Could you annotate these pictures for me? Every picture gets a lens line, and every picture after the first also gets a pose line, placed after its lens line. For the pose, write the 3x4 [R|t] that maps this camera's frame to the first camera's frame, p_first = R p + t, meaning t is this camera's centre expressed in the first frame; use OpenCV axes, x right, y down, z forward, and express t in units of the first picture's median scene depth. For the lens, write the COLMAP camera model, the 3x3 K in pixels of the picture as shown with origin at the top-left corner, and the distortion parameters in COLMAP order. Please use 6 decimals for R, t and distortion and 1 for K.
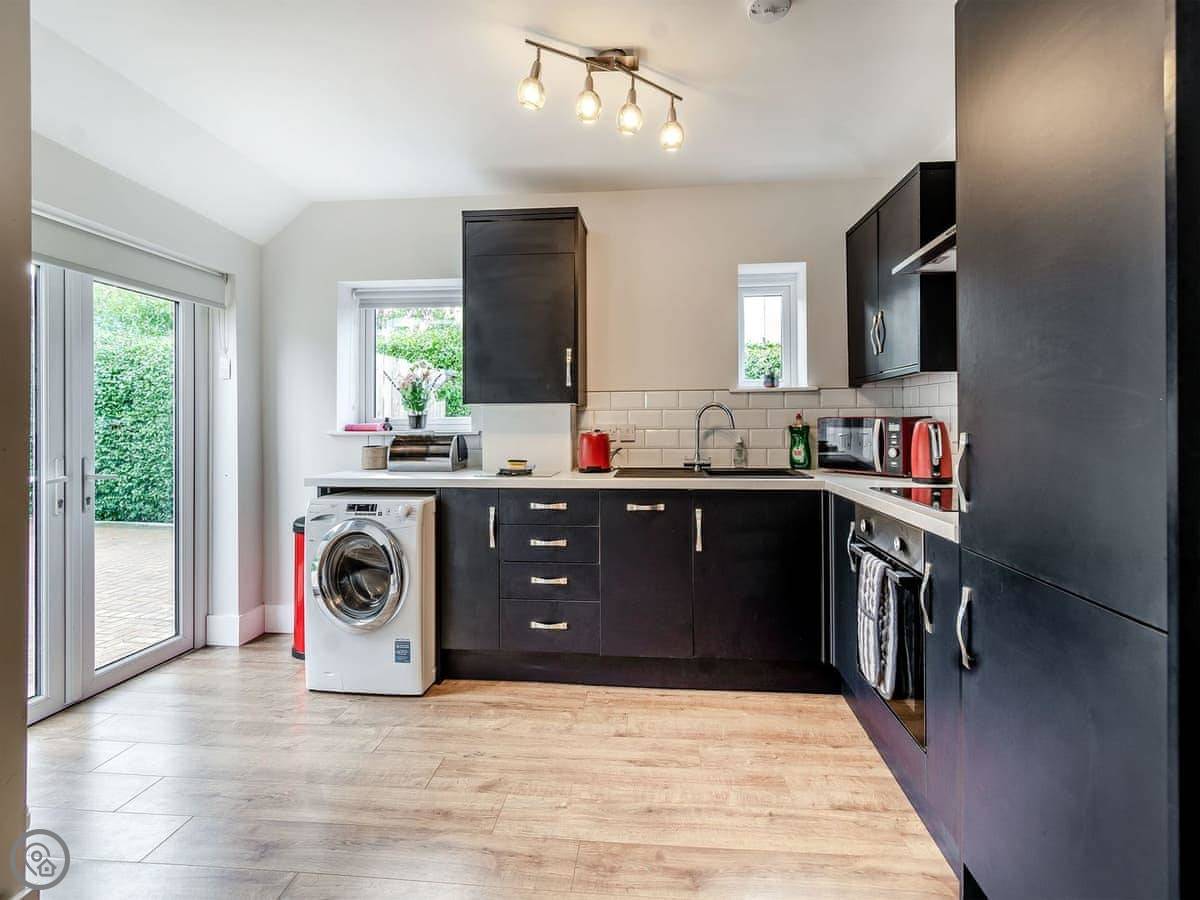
lens RADIAL K [[560.6, 0, 617.0], [0, 560.6, 418.4], [0, 0, 1]] dist [0.001465, -0.000138]
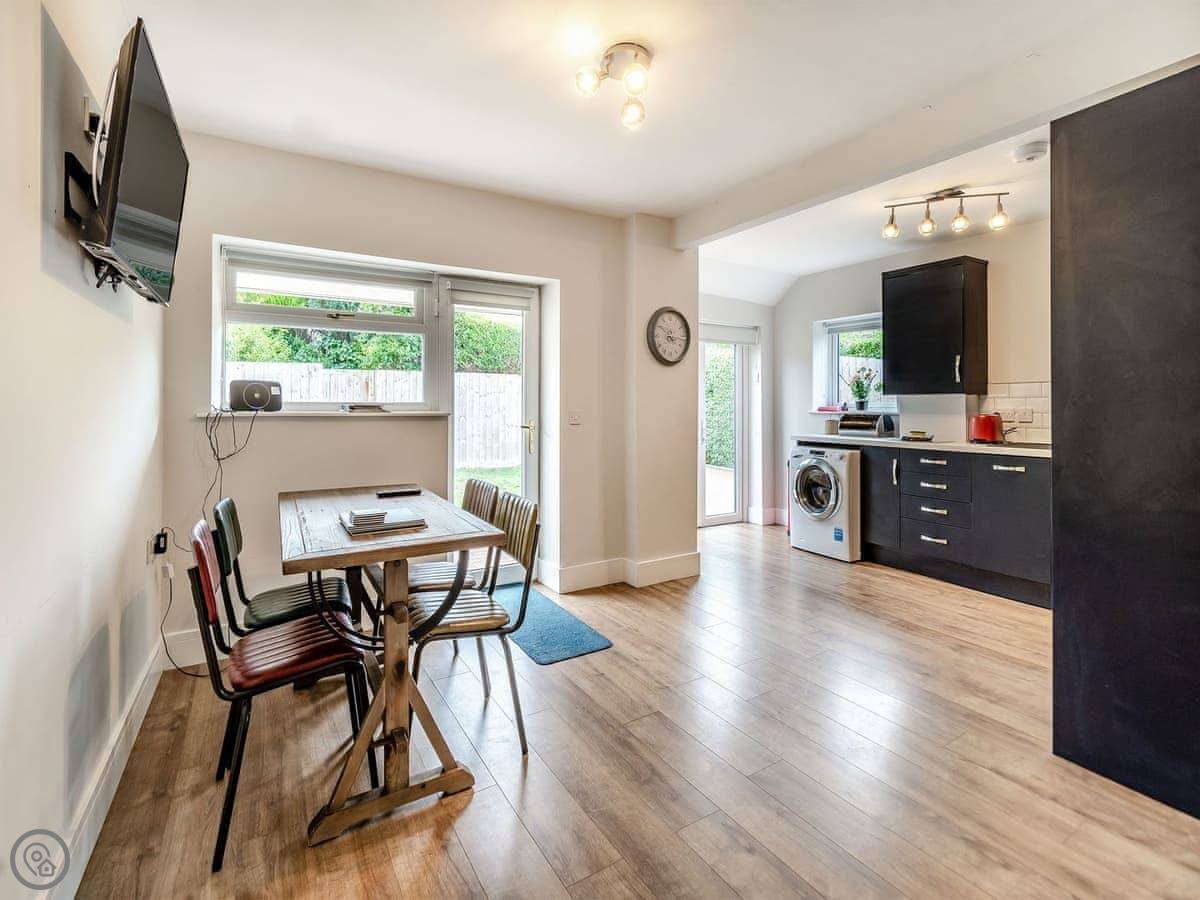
lens RADIAL K [[541.0, 0, 578.5], [0, 541.0, 404.1], [0, 0, 1]] dist [0.001236, -0.000178]
pose [[0.583004, 0.004460, -0.812457, 0.525564], [0.003208, 0.999964, 0.007792, -0.016115], [0.812463, -0.007149, 0.582969, -0.664634]]
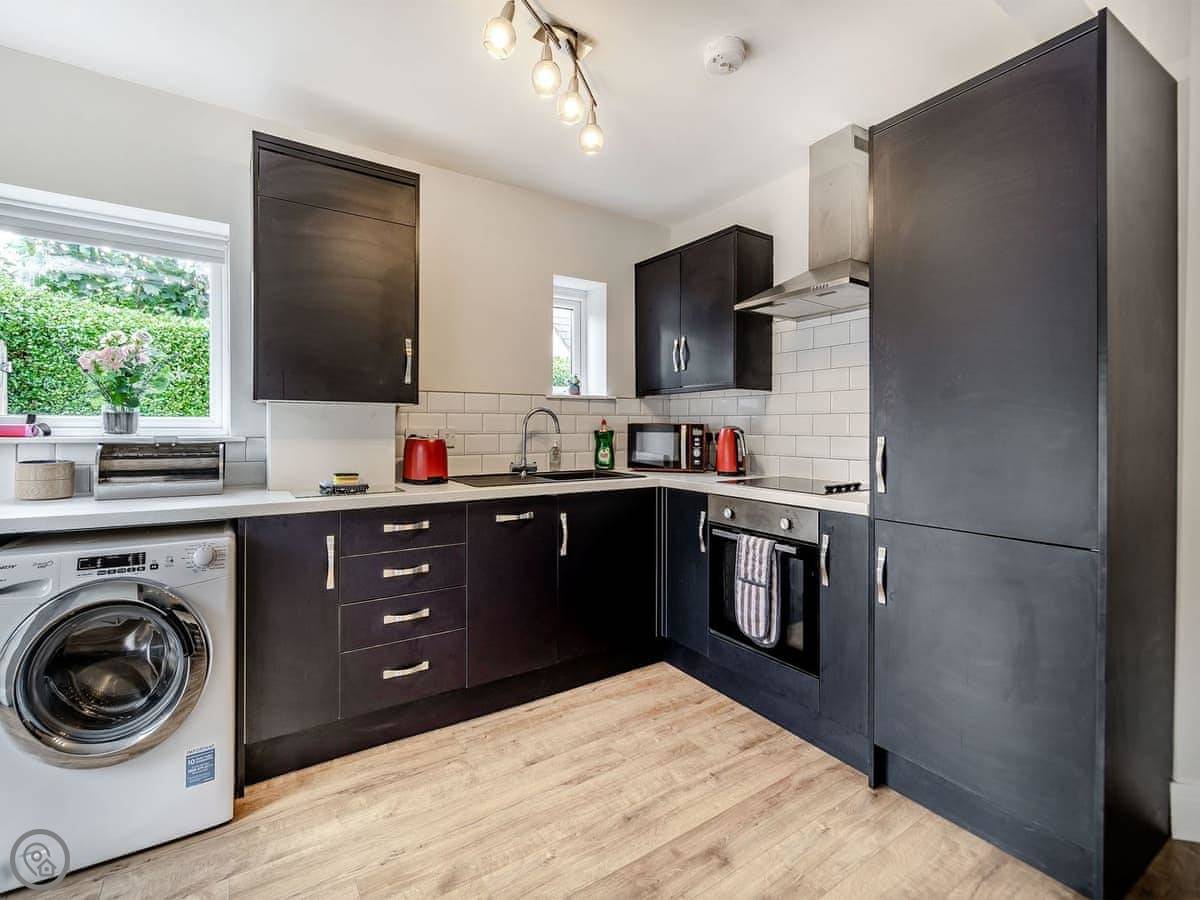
lens RADIAL K [[545.6, 0, 590.1], [0, 545.6, 424.9], [0, 0, 1]] dist [0.003017, 0.000206]
pose [[0.785766, 0.009140, 0.618456, -0.418402], [-0.011381, 0.999935, -0.000319, 0.002840], [-0.618419, -0.006788, 0.785819, 0.200692]]
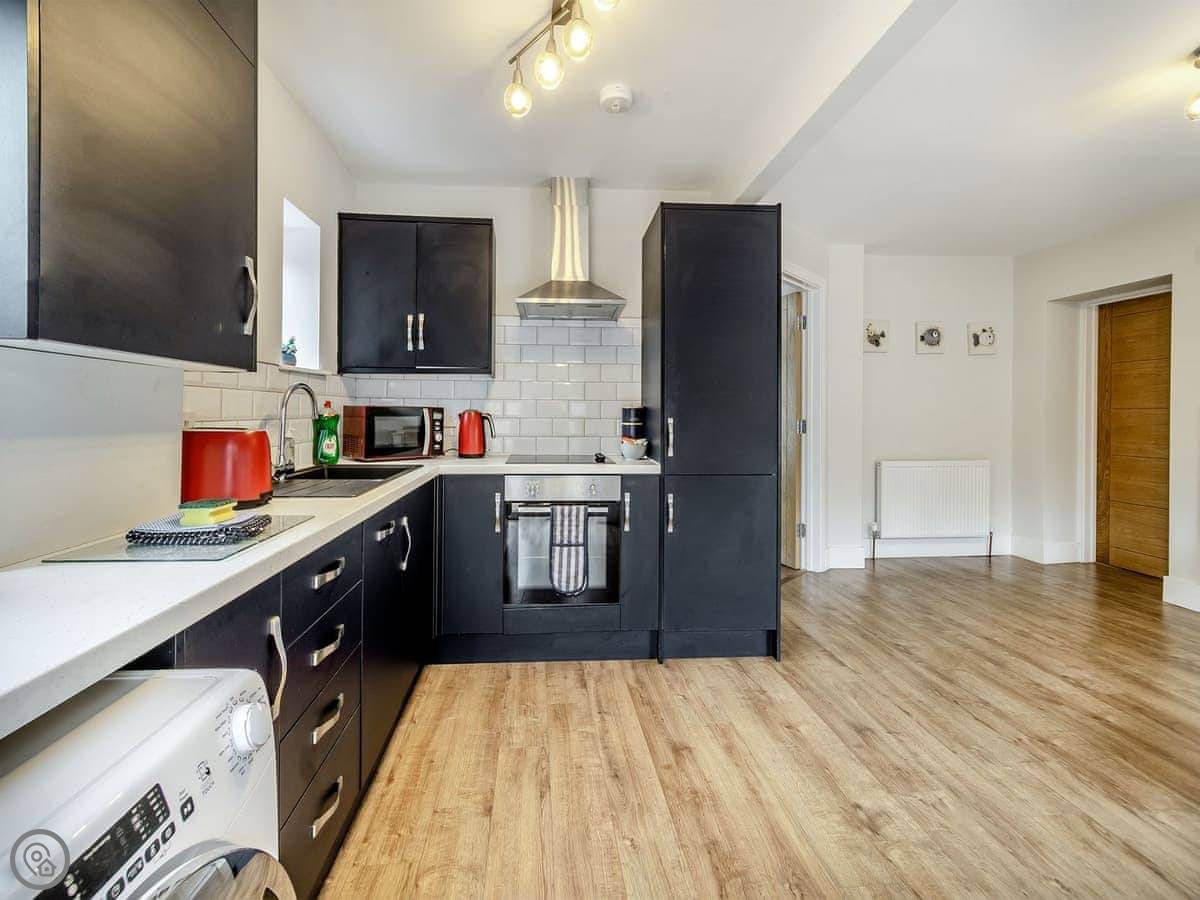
lens RADIAL K [[541.0, 0, 578.5], [0, 541.0, 404.1], [0, 0, 1]] dist [0.001236, -0.000178]
pose [[-0.172506, 0.015954, 0.984879, -0.667309], [-0.013180, 0.999742, -0.018503, 0.008086], [-0.984920, -0.016172, -0.172251, 0.879875]]
